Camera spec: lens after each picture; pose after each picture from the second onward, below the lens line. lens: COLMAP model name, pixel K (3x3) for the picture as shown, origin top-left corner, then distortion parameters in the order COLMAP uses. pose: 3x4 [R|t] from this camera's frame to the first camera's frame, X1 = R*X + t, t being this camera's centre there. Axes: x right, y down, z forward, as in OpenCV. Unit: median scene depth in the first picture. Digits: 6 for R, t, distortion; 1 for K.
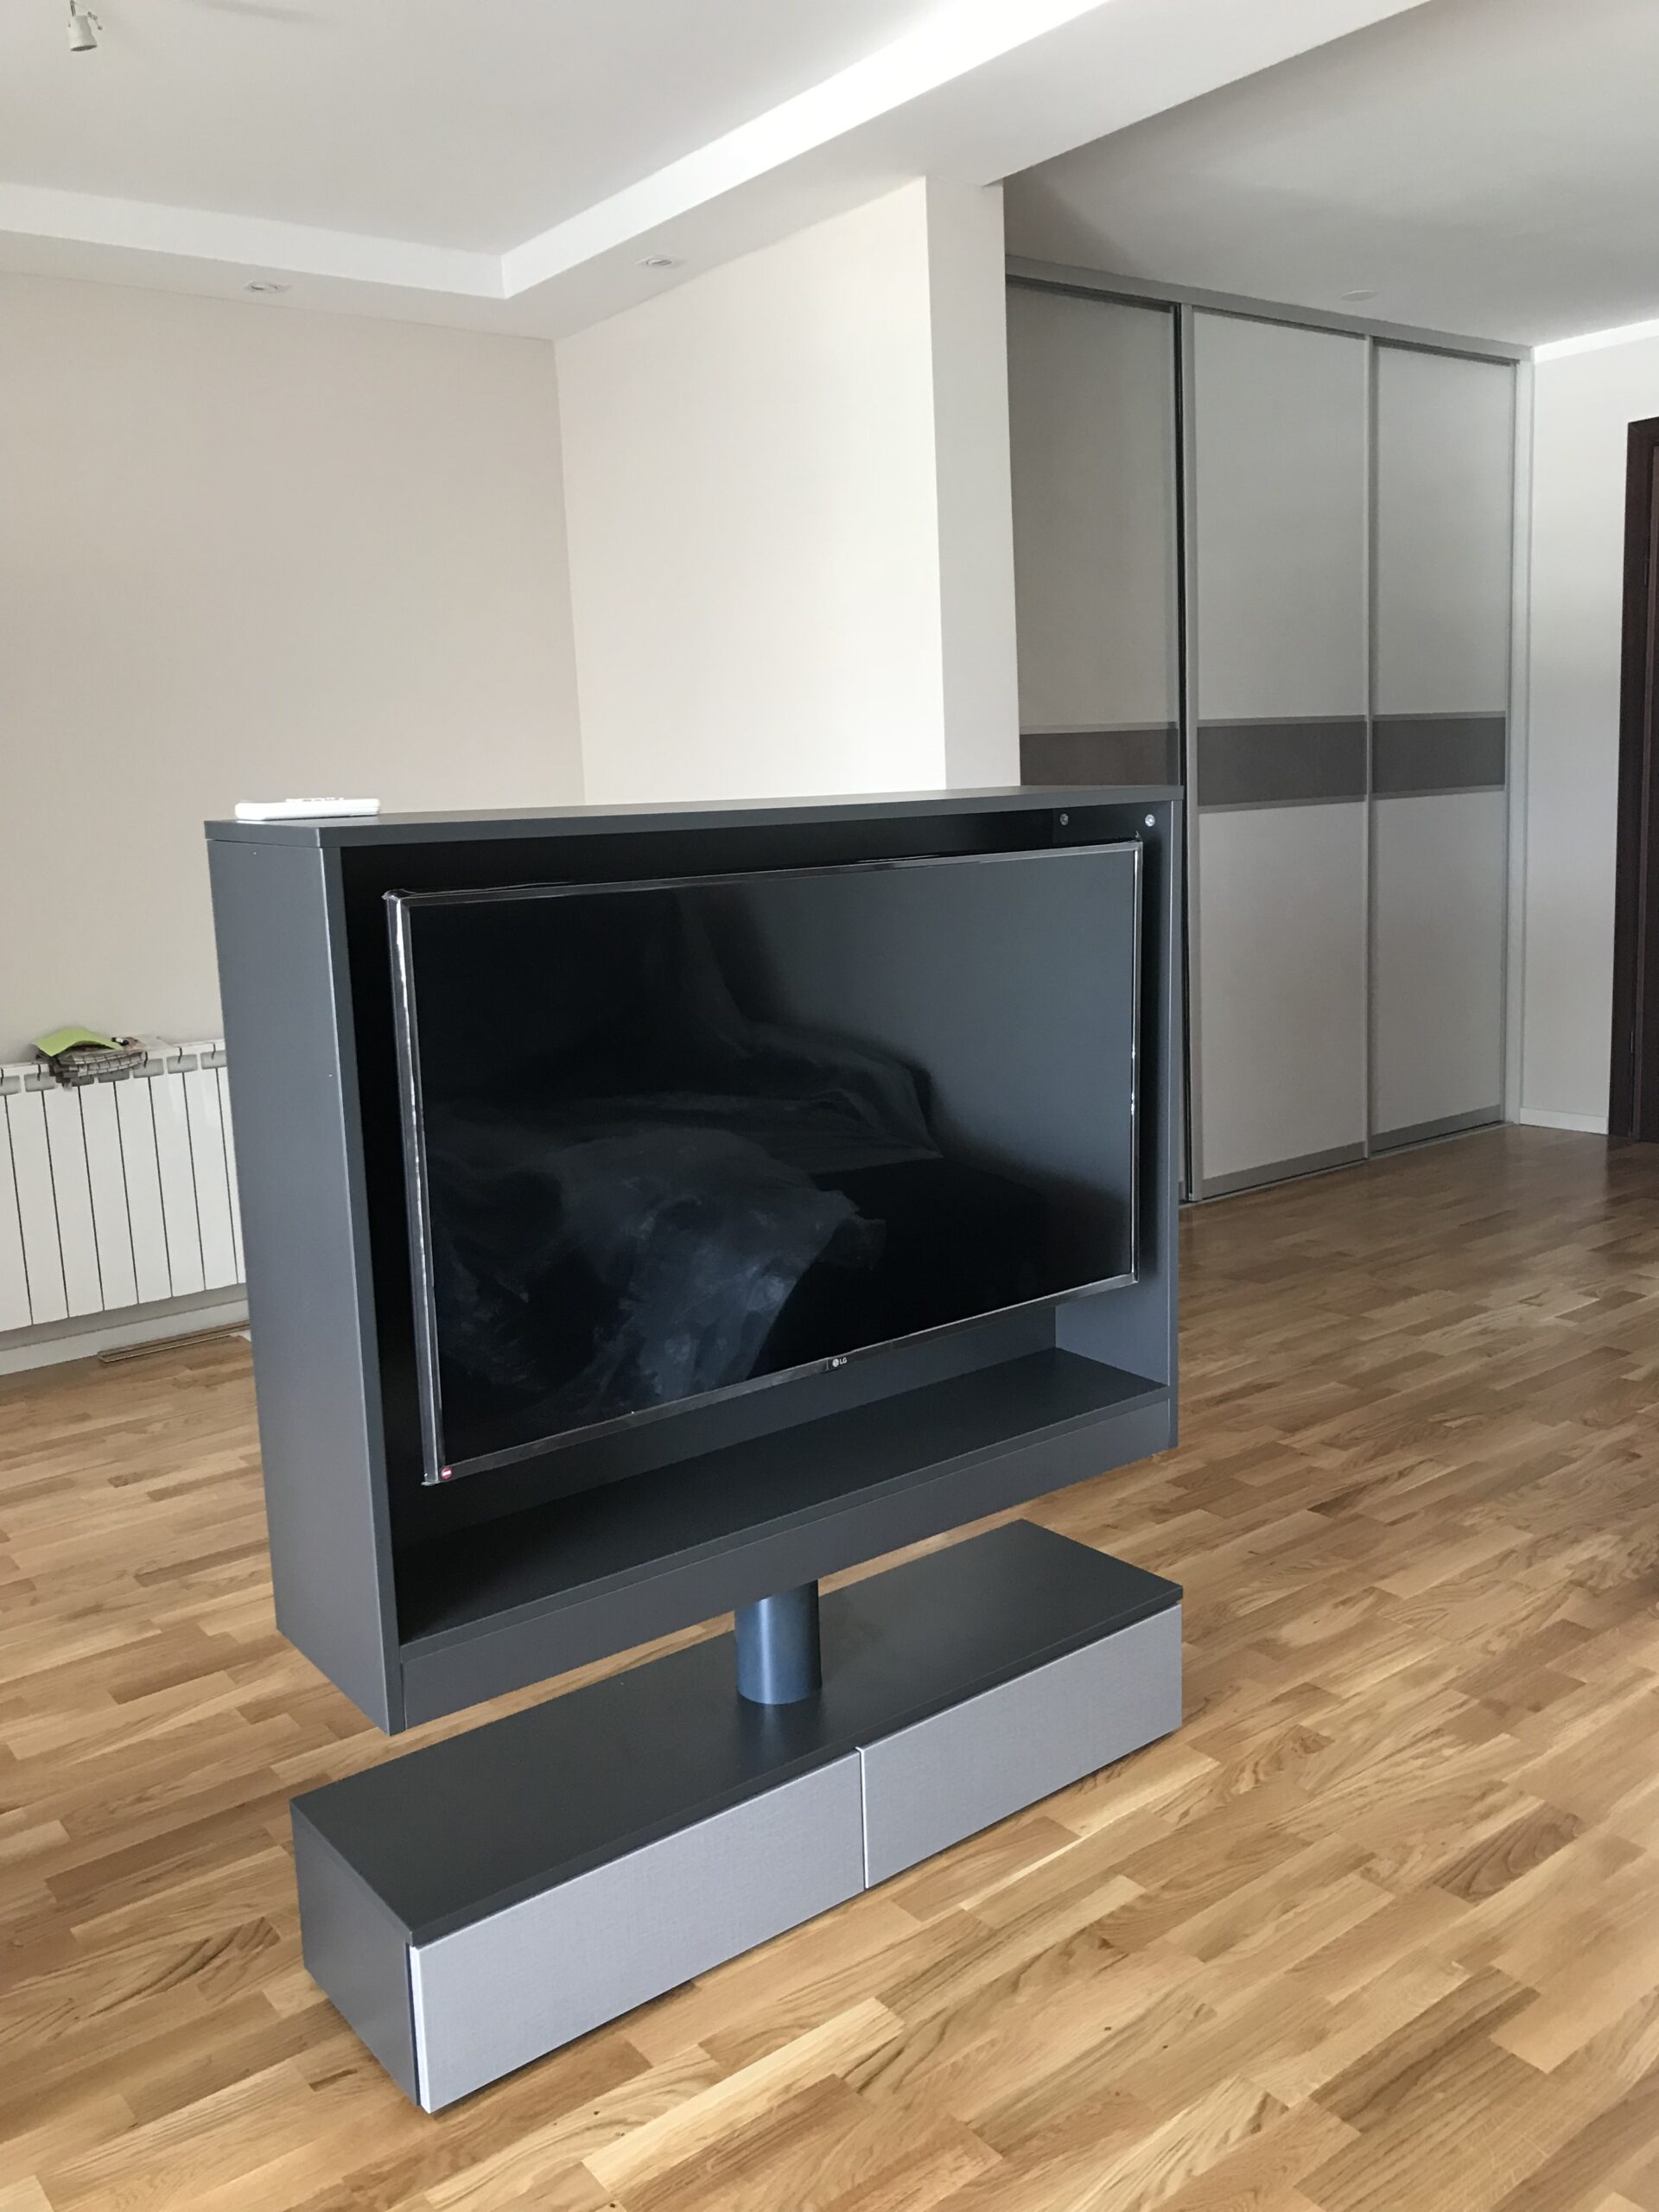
lens RADIAL K [[1837.7, 0, 828.5], [0, 1837.7, 1103.2], [0, 0, 1]] dist [0.046565, -0.045775]
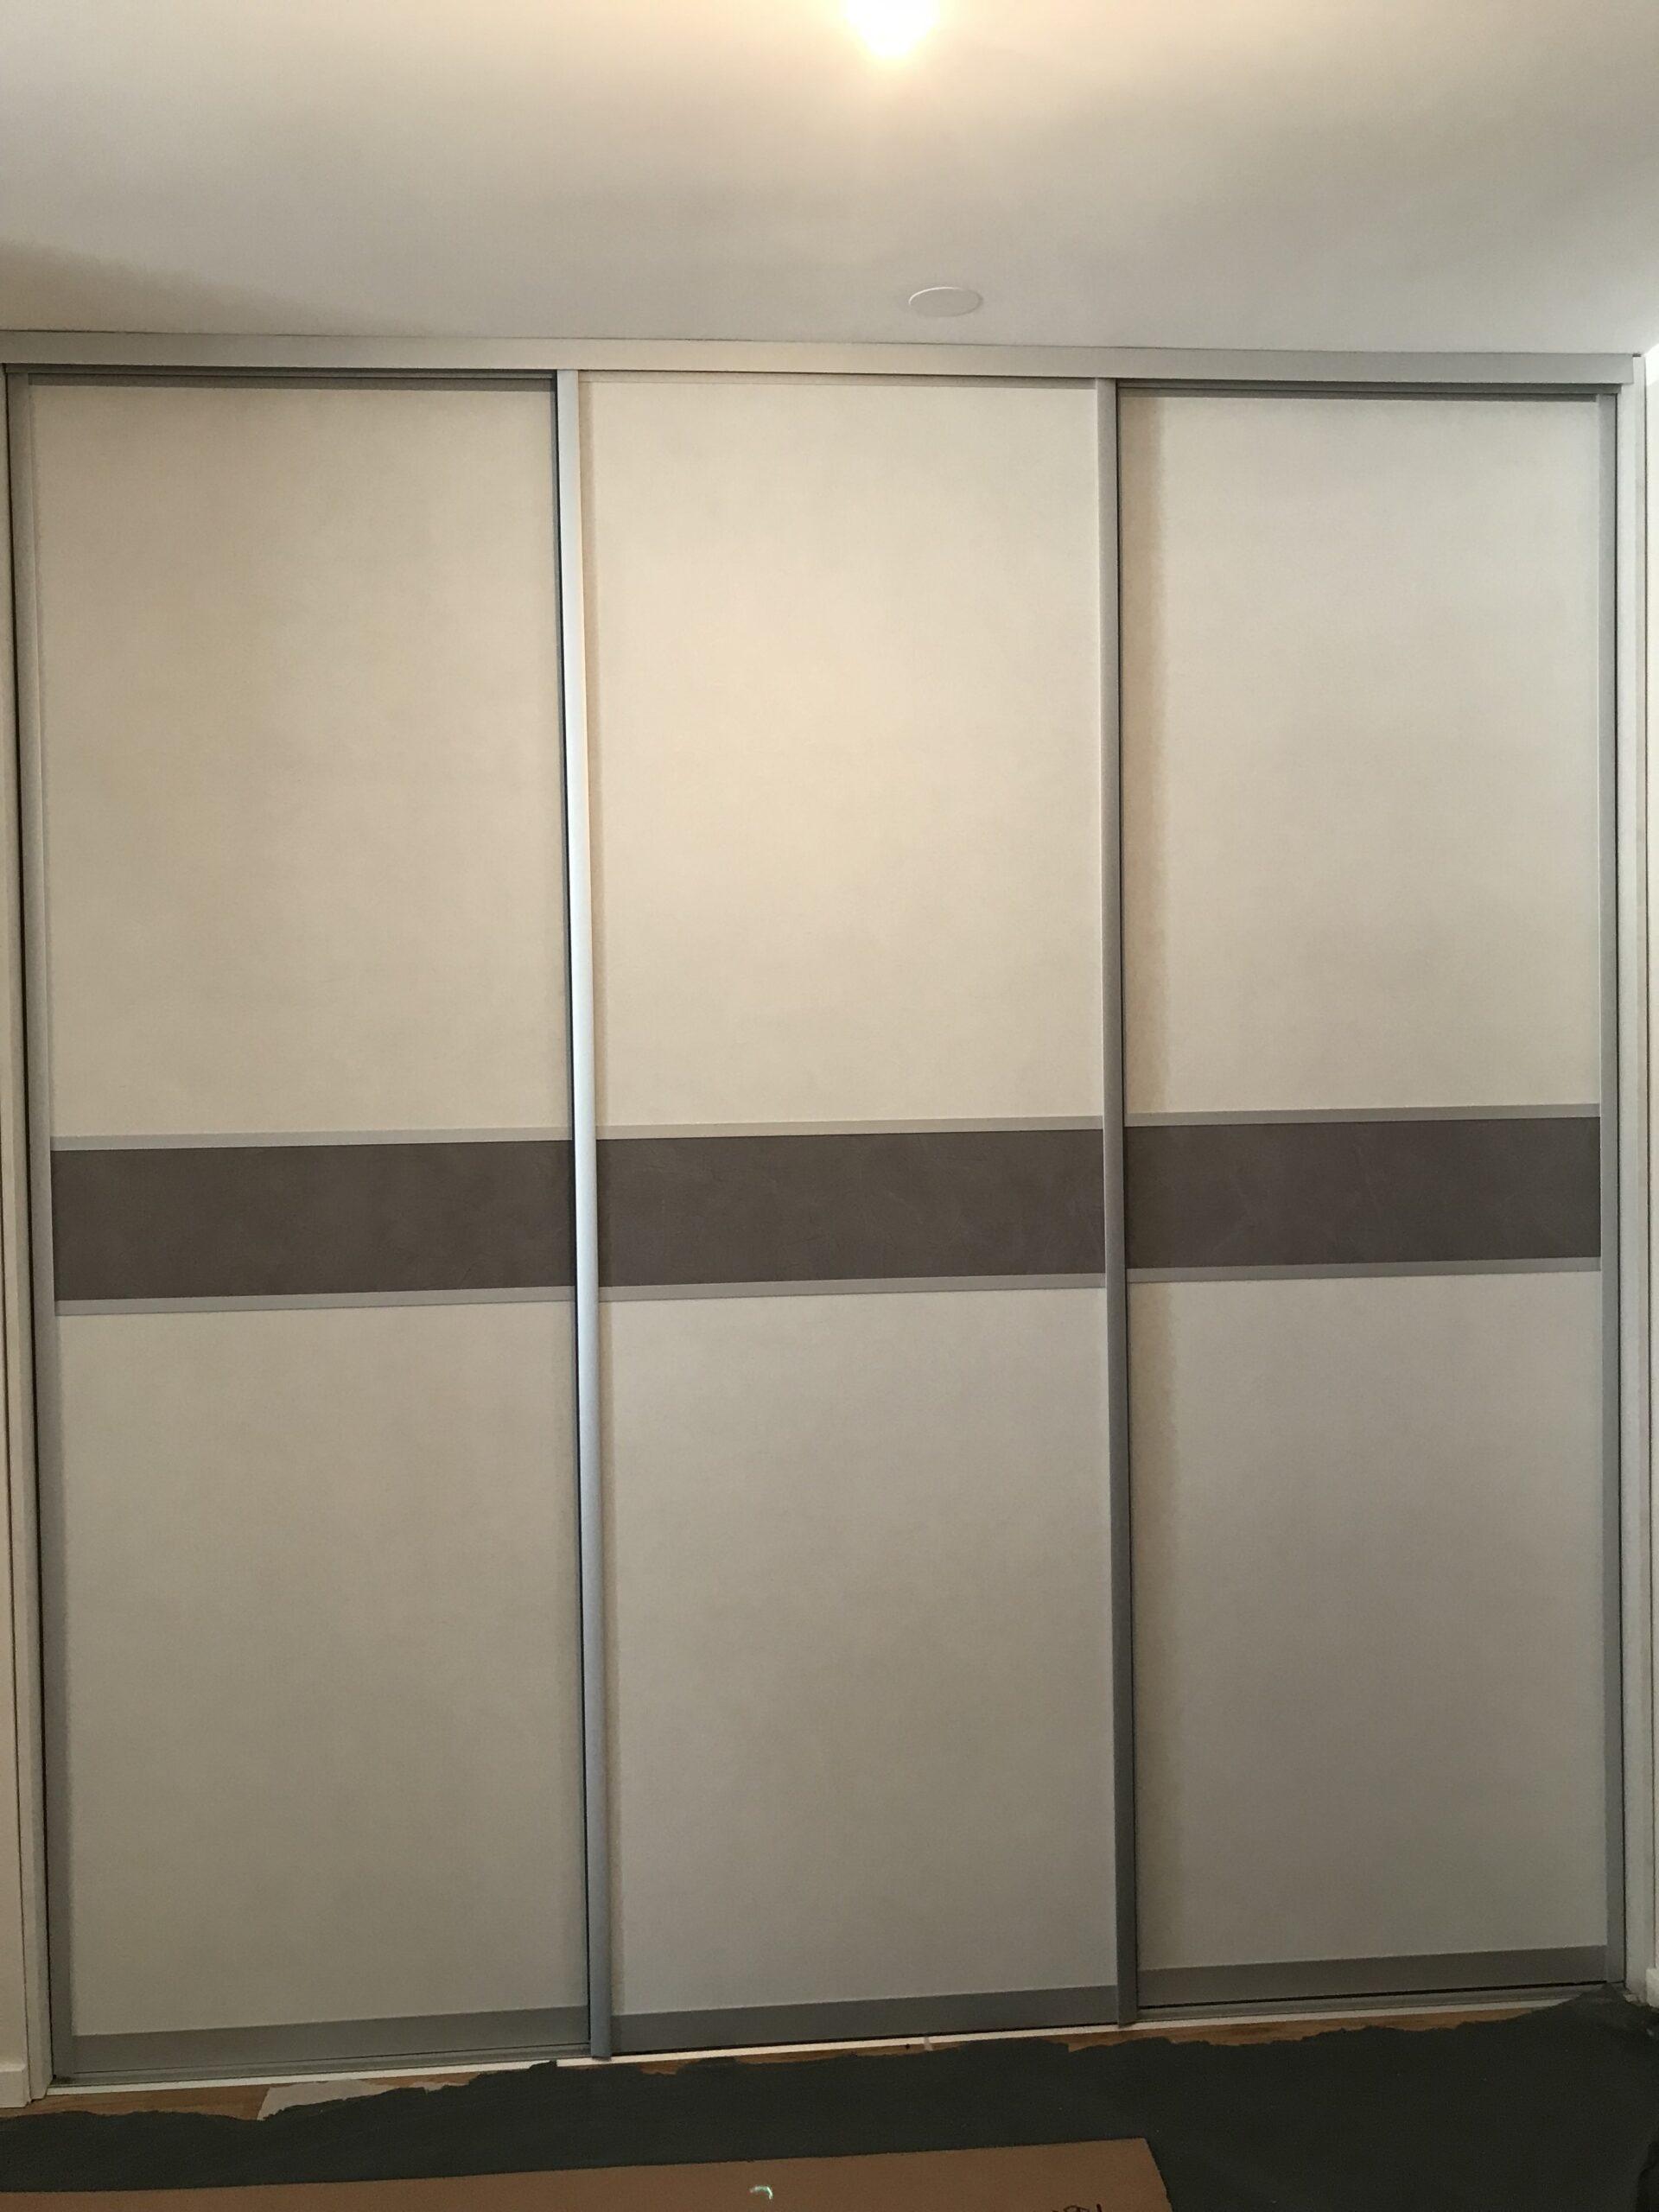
lens RADIAL K [[1837.7, 0, 829.5], [0, 1837.7, 1103.4], [0, 0, 1]] dist [0.046565, -0.045775]
pose [[0.824330, 0.047377, -0.564123, 0.505989], [-0.129073, 0.985975, -0.105804, -0.149537], [0.551199, 0.160030, 0.818884, 0.554222]]
